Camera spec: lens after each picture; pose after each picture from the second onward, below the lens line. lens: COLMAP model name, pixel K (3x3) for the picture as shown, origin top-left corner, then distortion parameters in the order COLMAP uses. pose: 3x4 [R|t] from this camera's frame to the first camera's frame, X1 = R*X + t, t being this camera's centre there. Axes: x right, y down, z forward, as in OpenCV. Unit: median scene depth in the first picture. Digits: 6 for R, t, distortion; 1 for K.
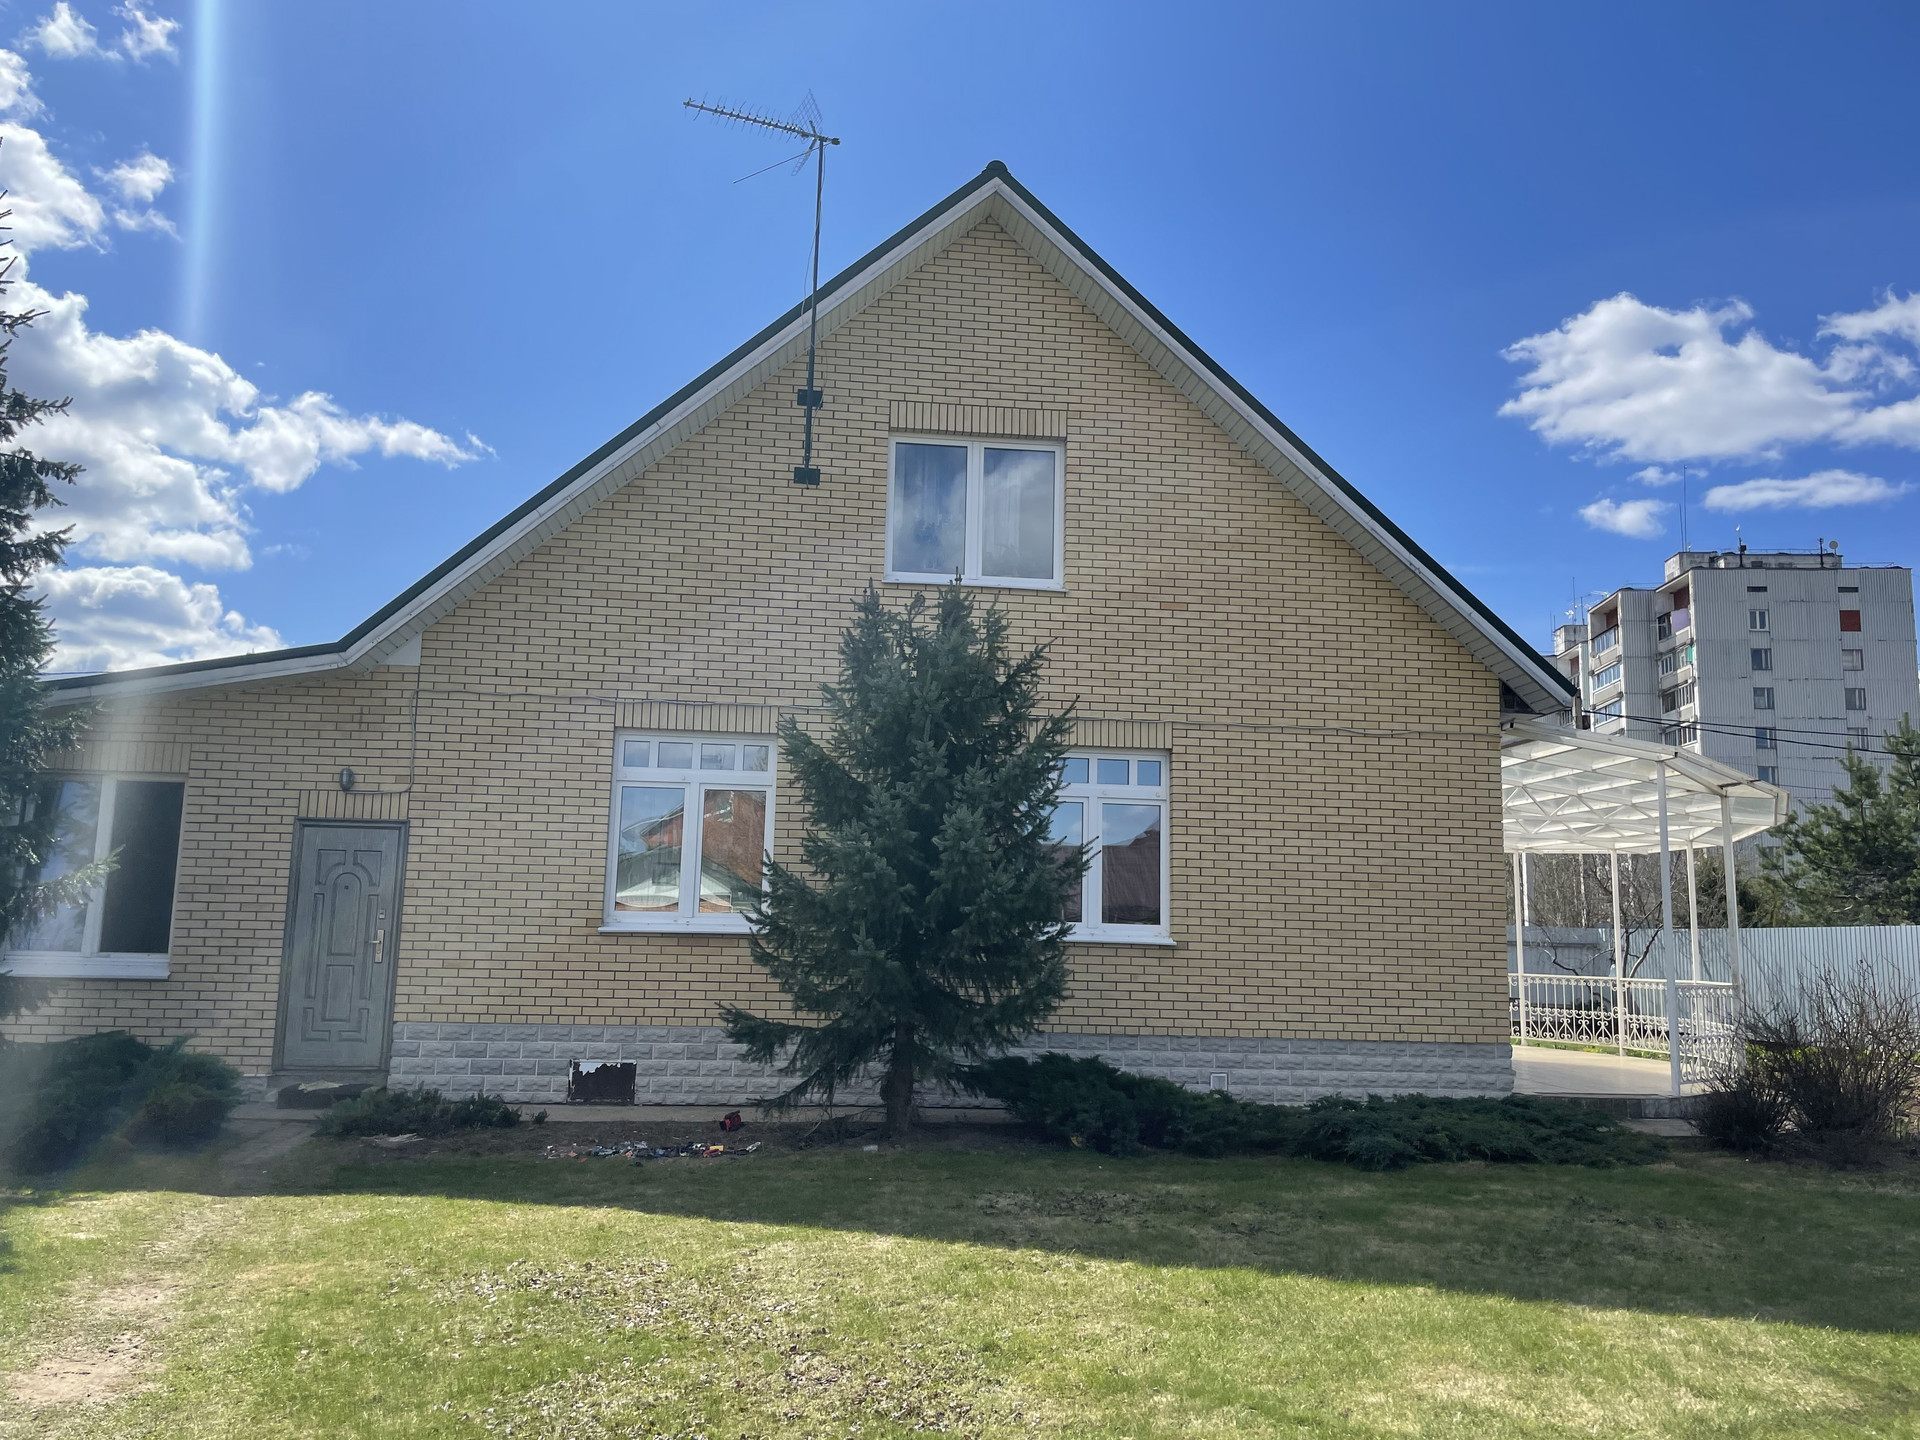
lens RADIAL K [[1441.1, 0, 960.0], [0, 1441.1, 720.0], [0, 0, 1]] dist [0.082760, -0.103606]
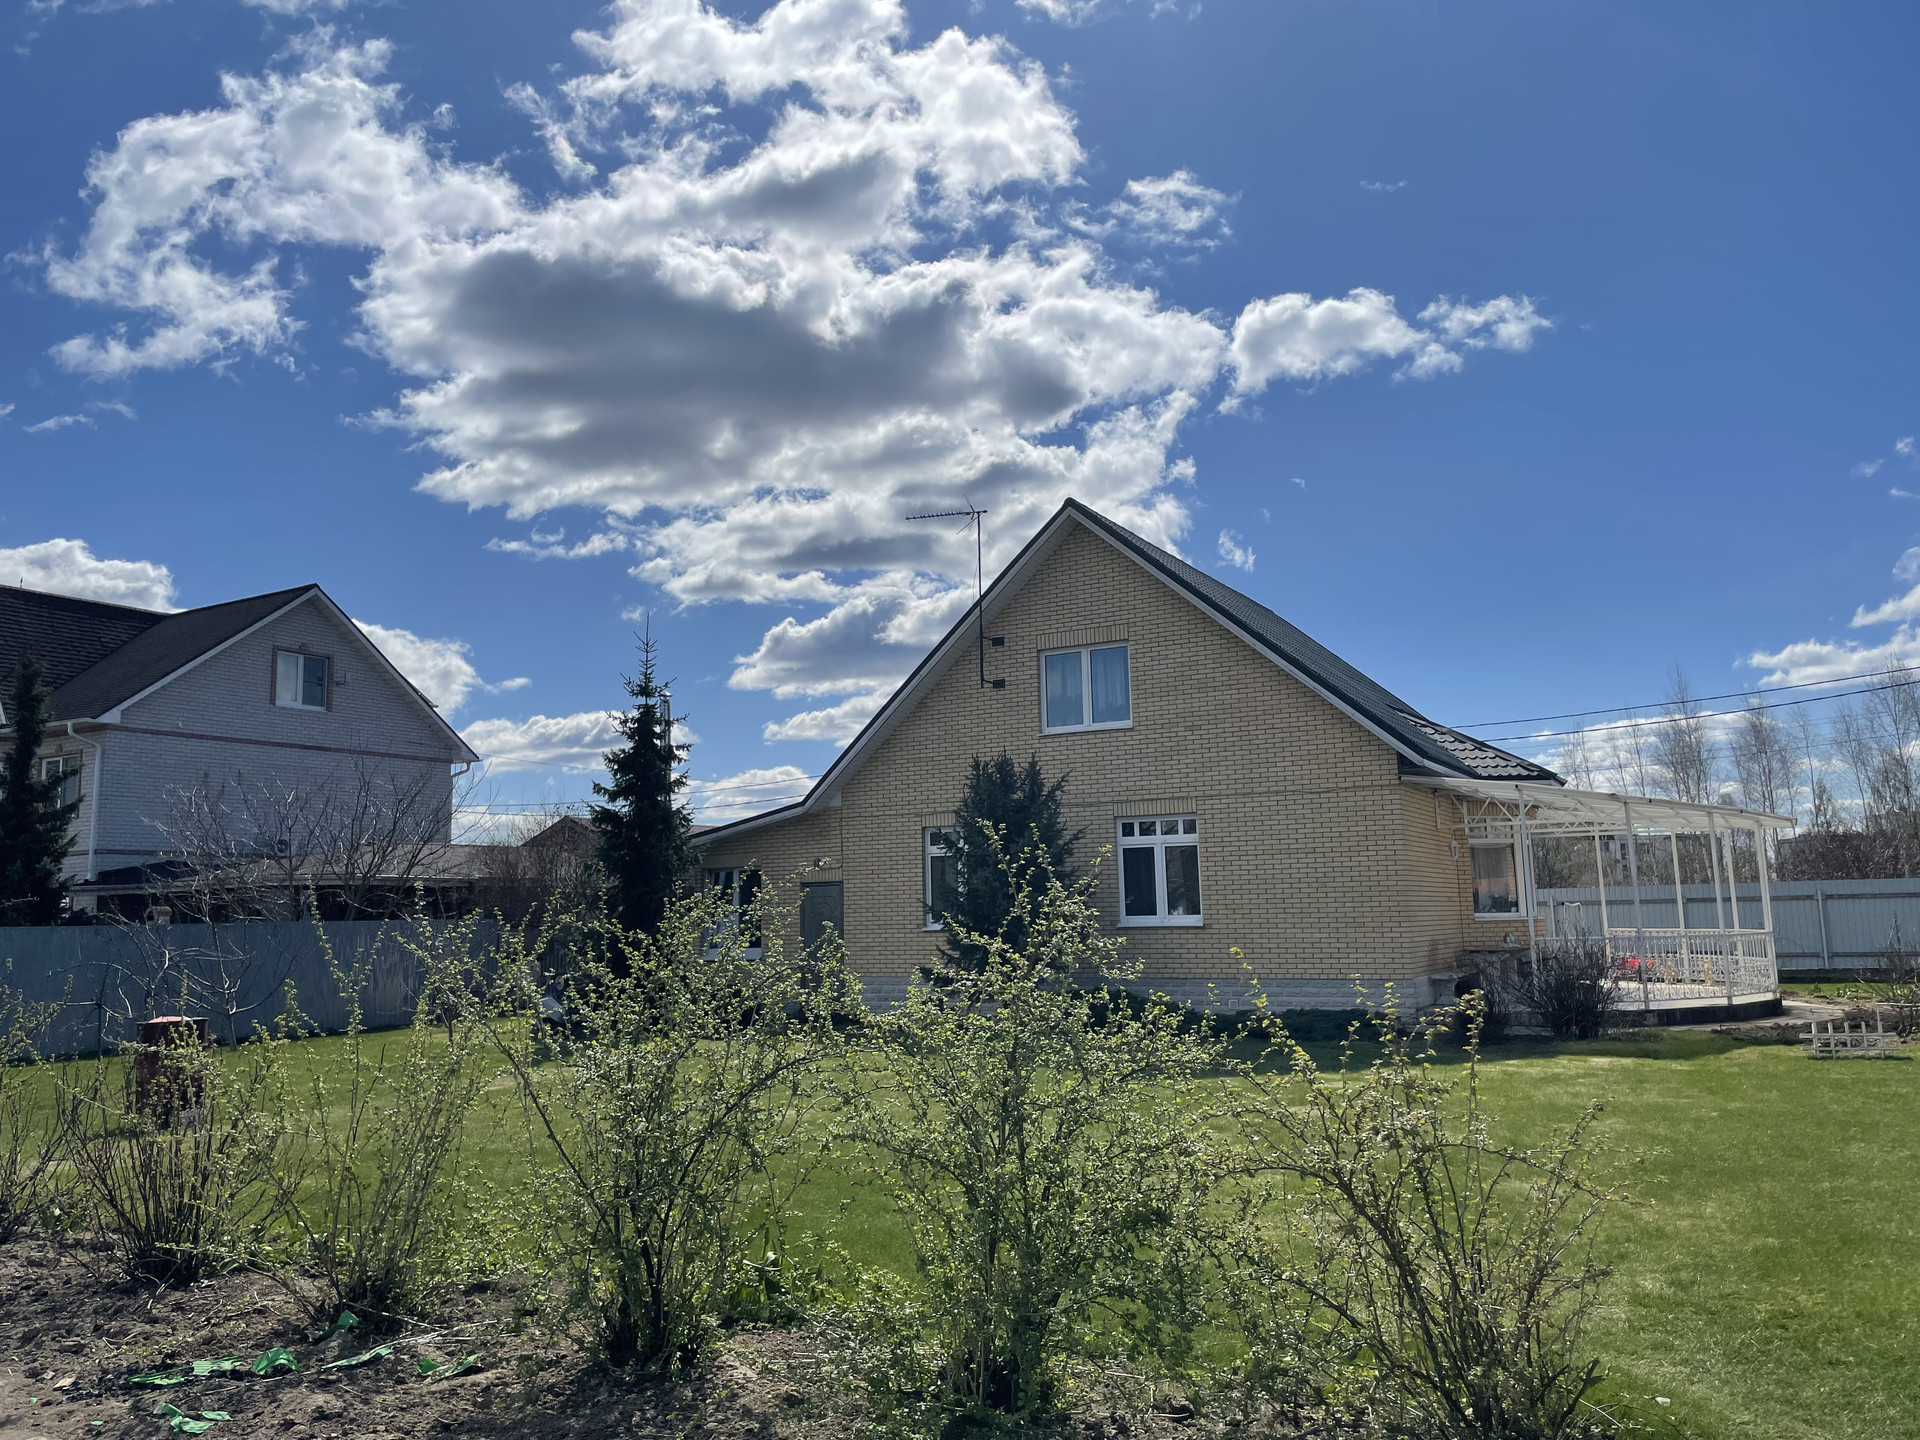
lens RADIAL K [[1441.1, 0, 960.0], [0, 1441.1, 720.0], [0, 0, 1]] dist [0.082760, -0.103606]
pose [[0.817432, -0.121532, -0.563059, 0.913668], [0.119652, 0.991993, -0.040407, -0.053773], [0.563461, -0.034341, 0.825428, -0.582922]]
